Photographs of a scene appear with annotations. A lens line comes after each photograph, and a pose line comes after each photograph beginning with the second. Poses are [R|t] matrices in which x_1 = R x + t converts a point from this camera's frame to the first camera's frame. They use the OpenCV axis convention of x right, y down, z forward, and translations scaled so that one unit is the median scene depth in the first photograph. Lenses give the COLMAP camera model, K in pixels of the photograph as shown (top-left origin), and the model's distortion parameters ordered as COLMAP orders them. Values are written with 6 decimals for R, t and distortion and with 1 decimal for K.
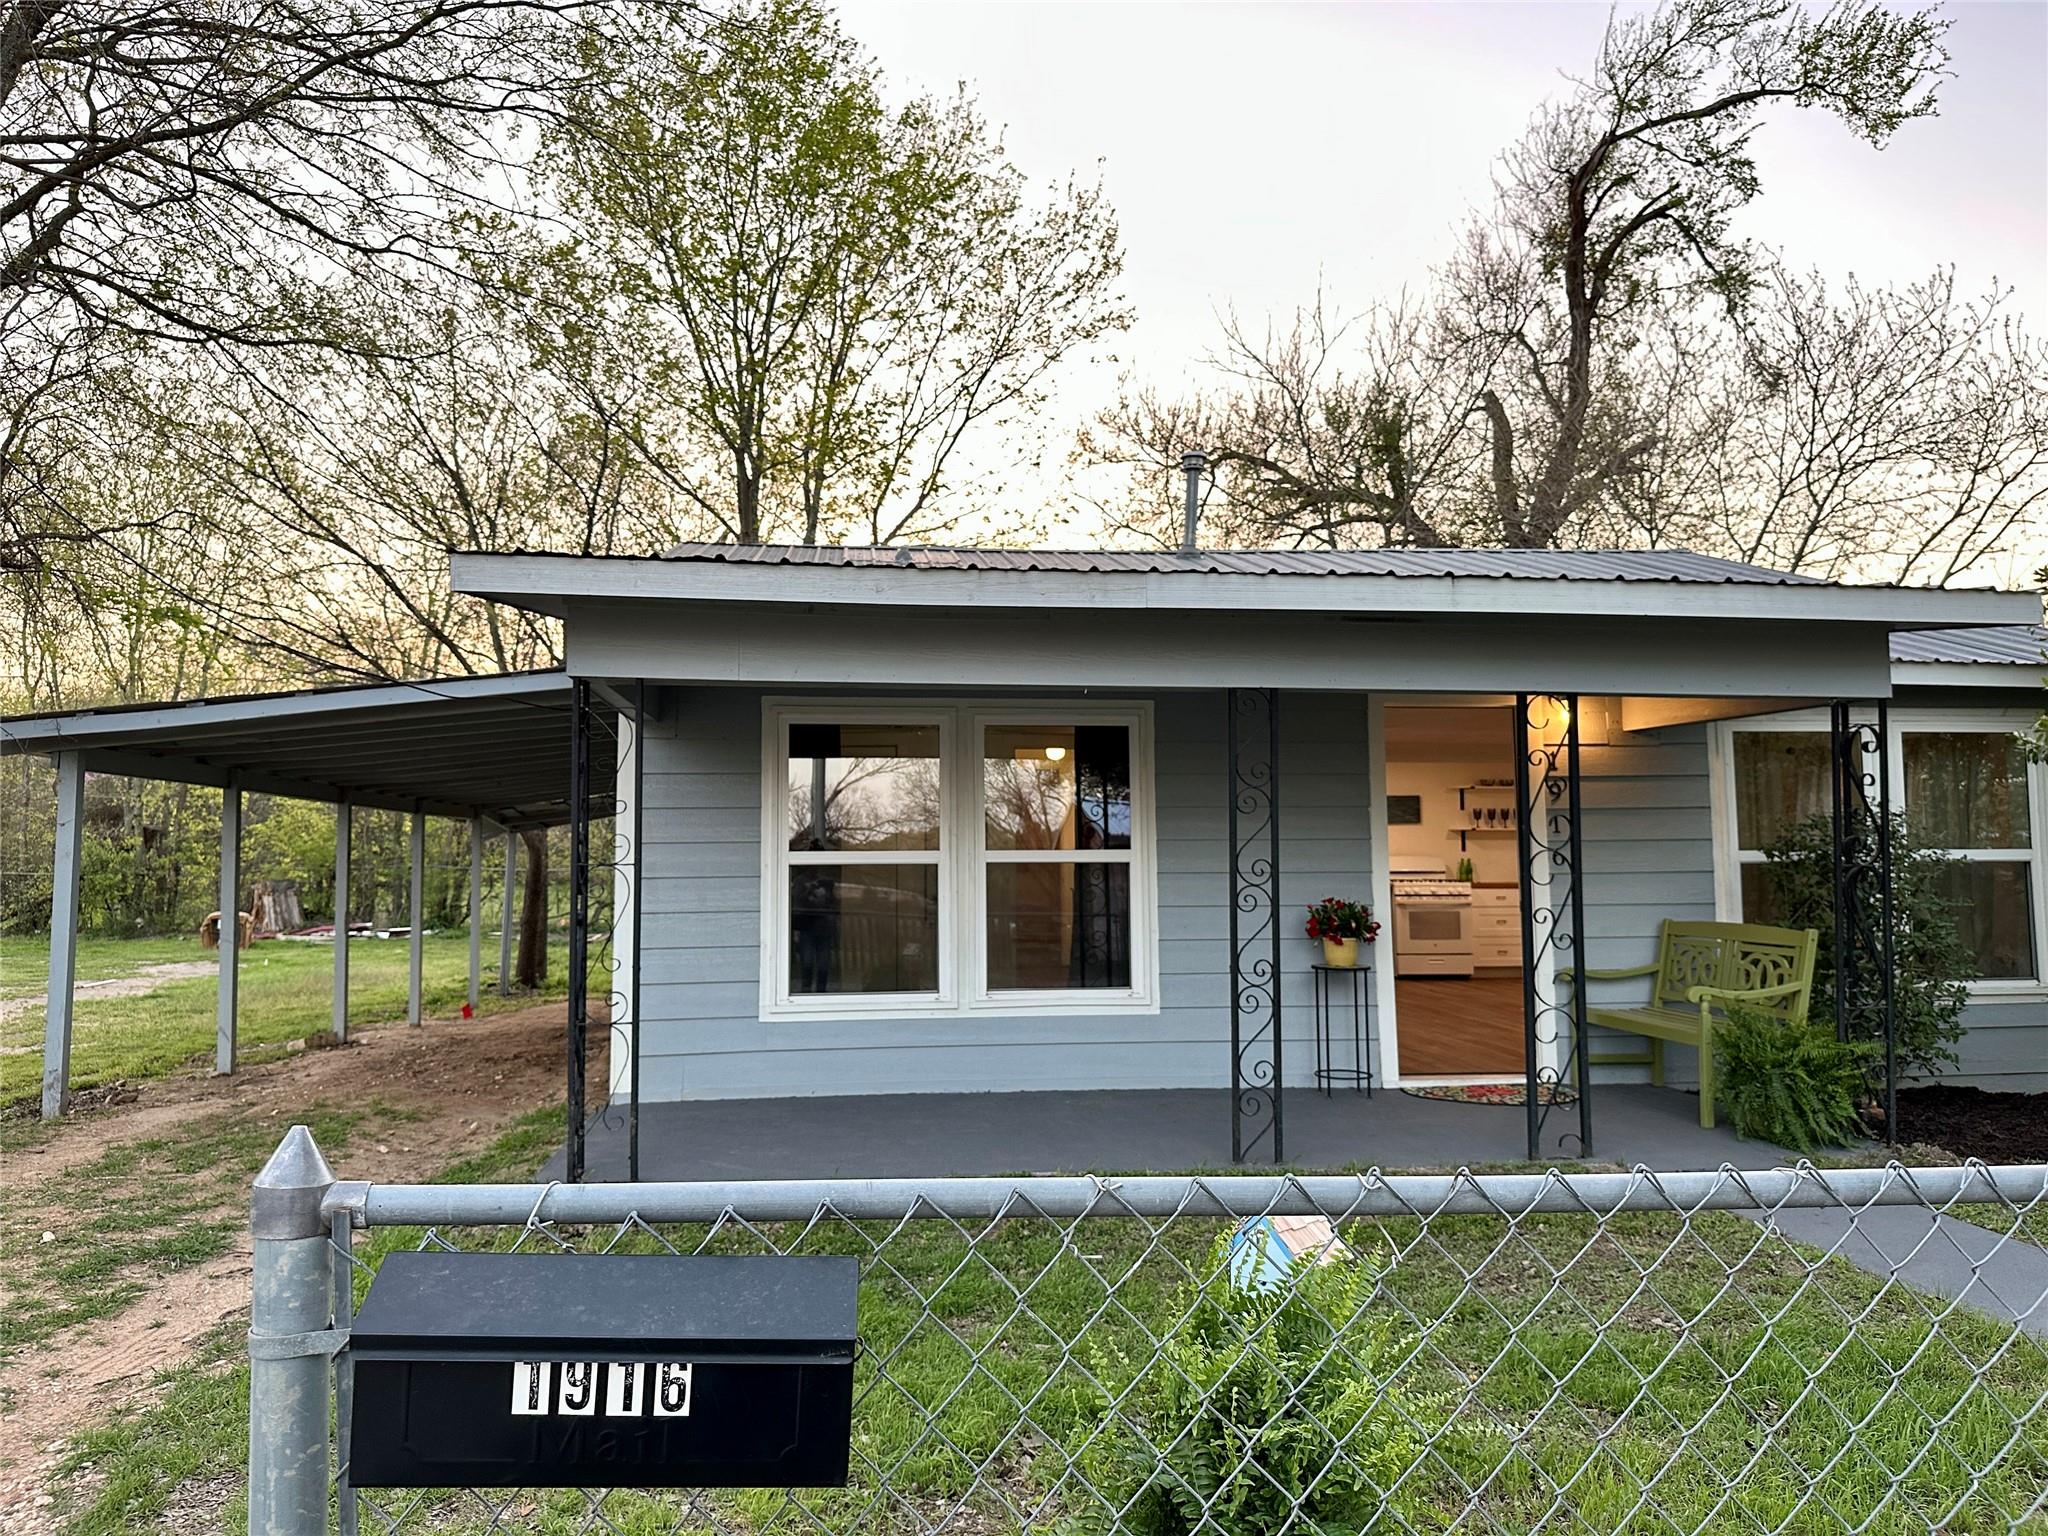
lens RADIAL K [[1445.9, 0, 1005.0], [0, 1445.9, 744.6], [0, 0, 1]] dist [0.028970, -0.031025]
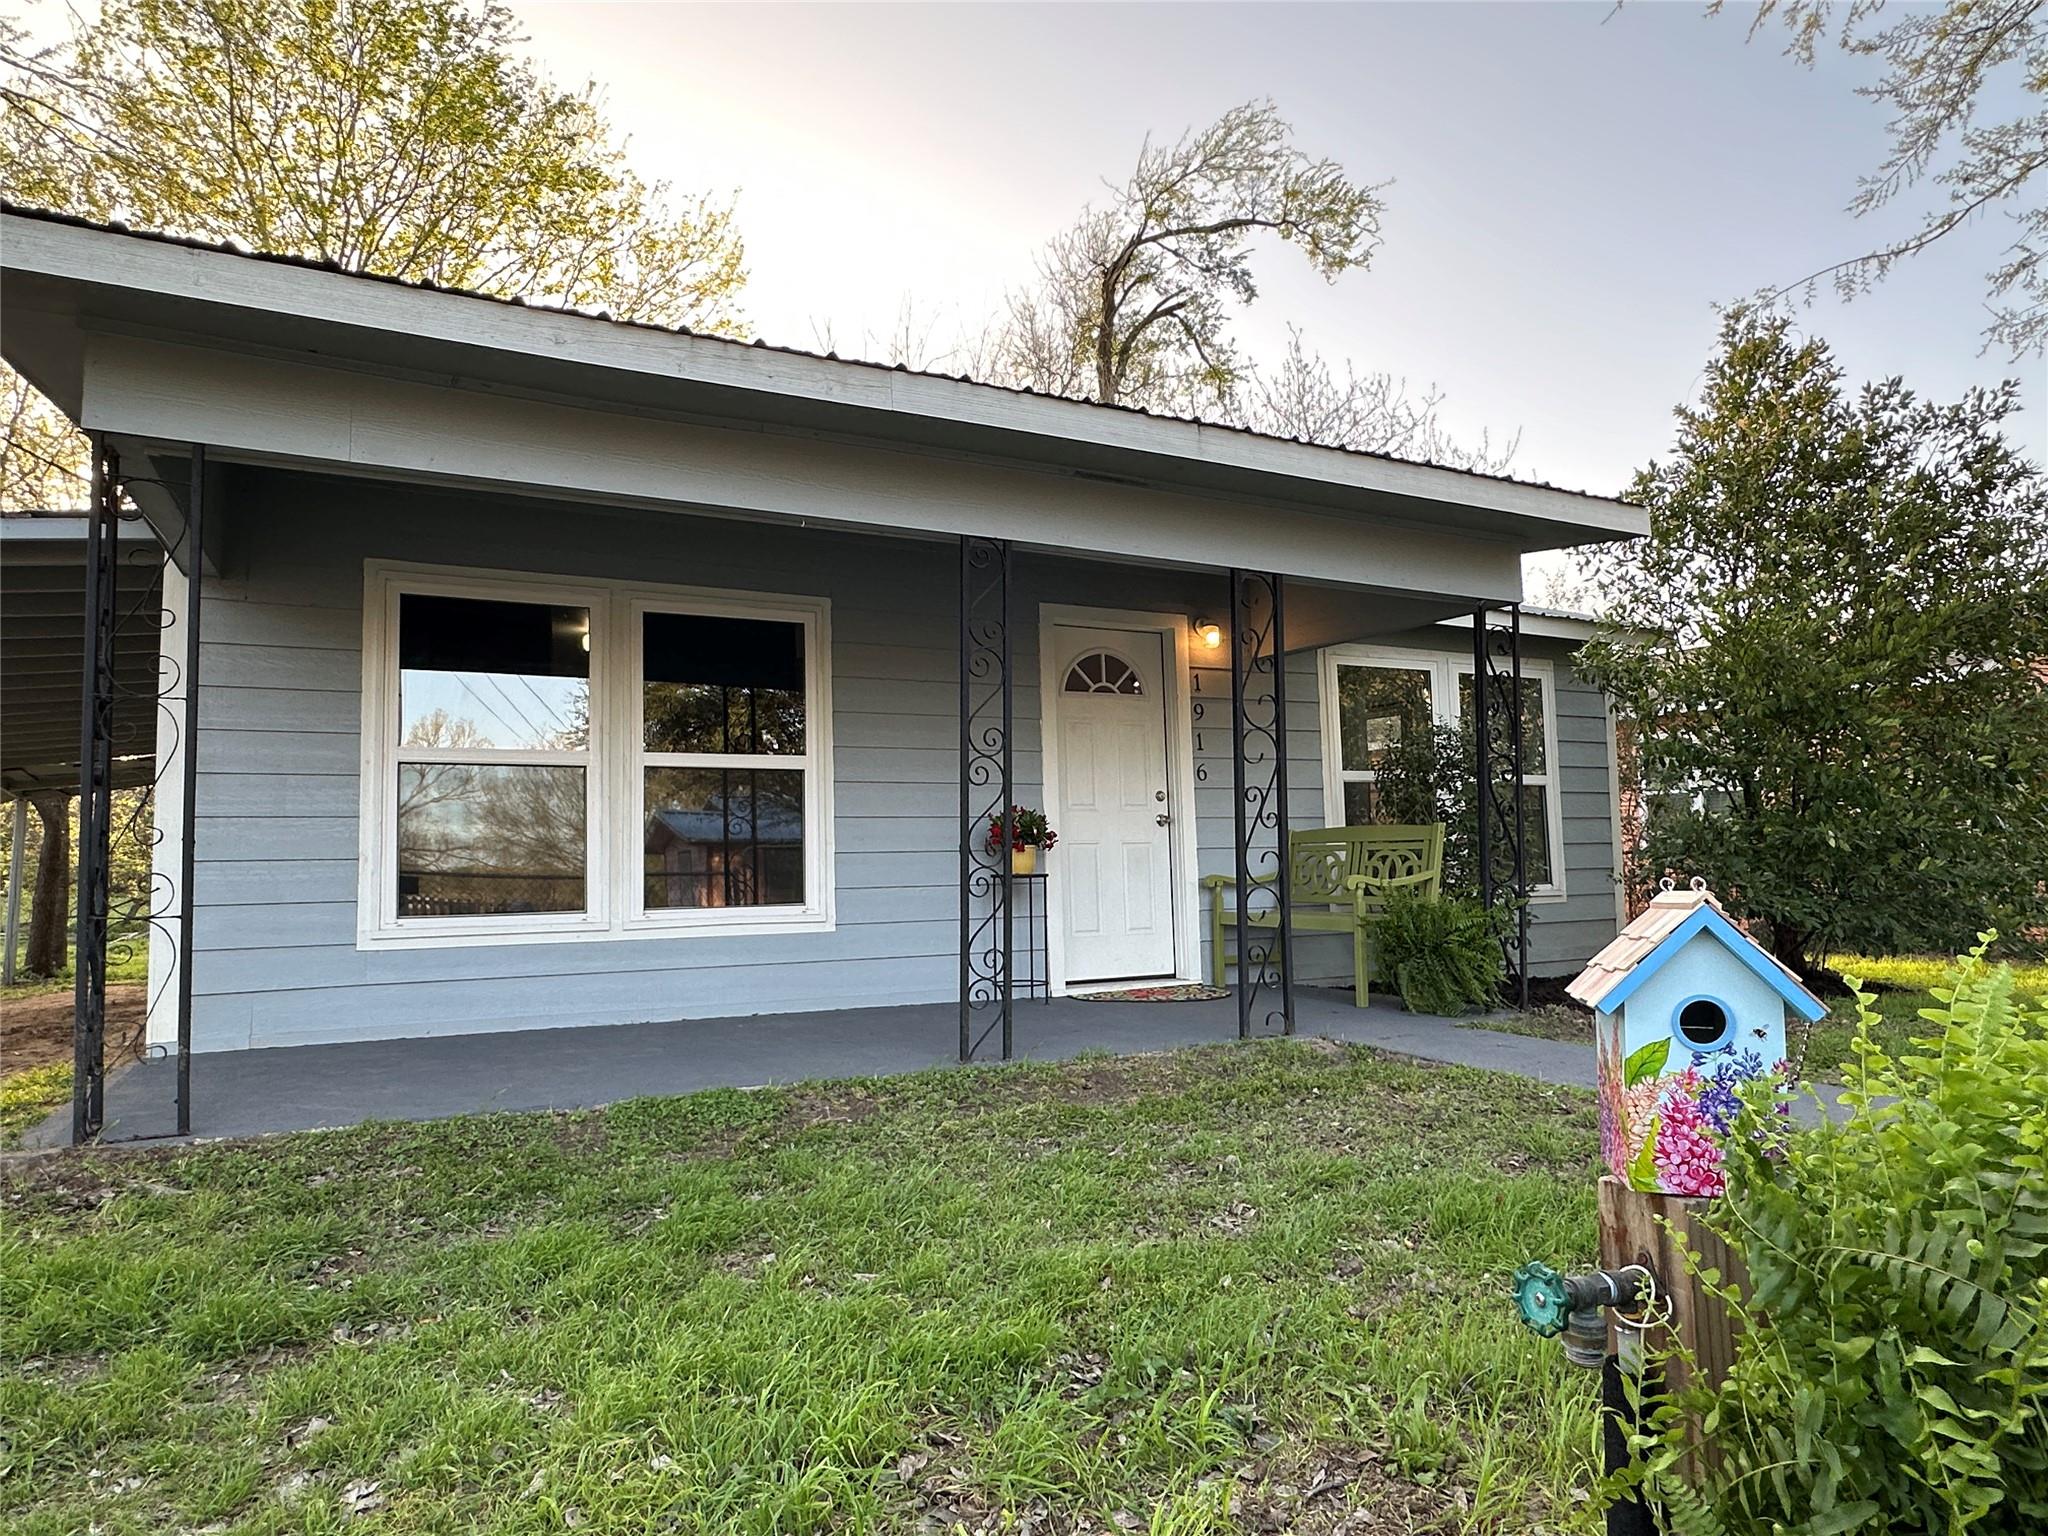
lens RADIAL K [[1241.4, 0, 1021.8], [0, 1241.4, 765.1], [0, 0, 1]] dist [-0.001806, -0.003202]
pose [[0.938884, 0.016098, 0.343857, -0.022416], [-0.013250, 0.999856, -0.010629, 0.033627], [-0.343978, 0.005423, 0.938962, 0.079493]]
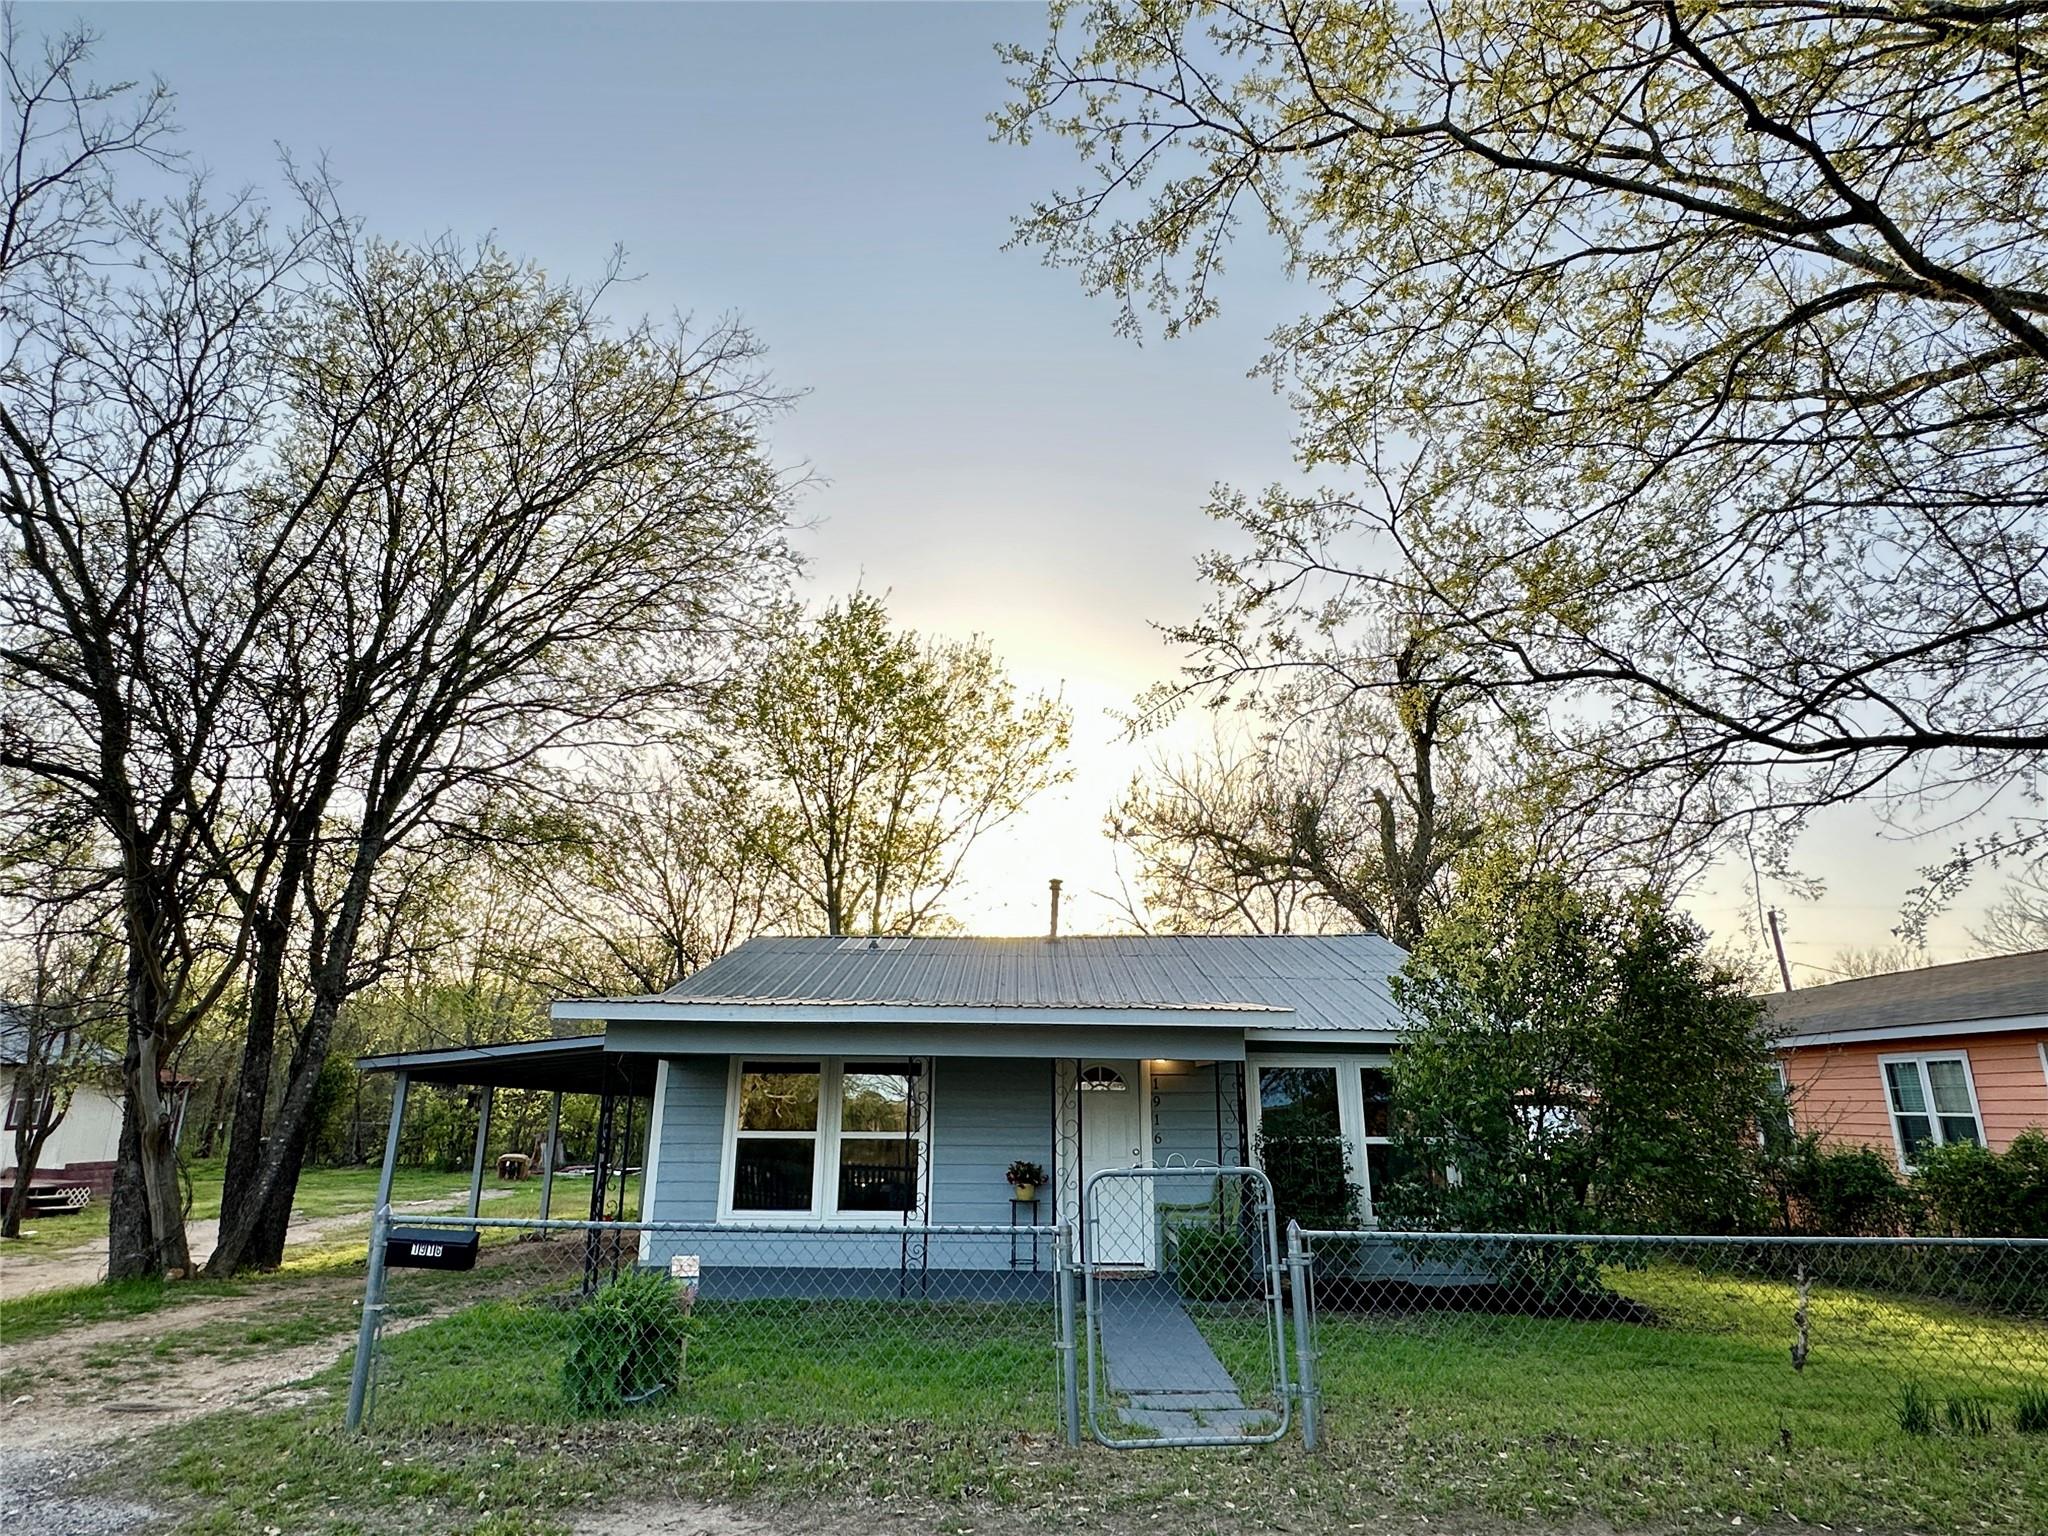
lens RADIAL K [[1154.7, 0, 1017.9], [0, 1154.7, 770.1], [0, 0, 1]] dist [-0.005751, -0.003378]
pose [[0.993272, -0.020740, -0.113928, 0.155241], [-0.003802, 0.977458, -0.211094, -0.028311], [0.115739, 0.210107, 0.970804, -0.212592]]
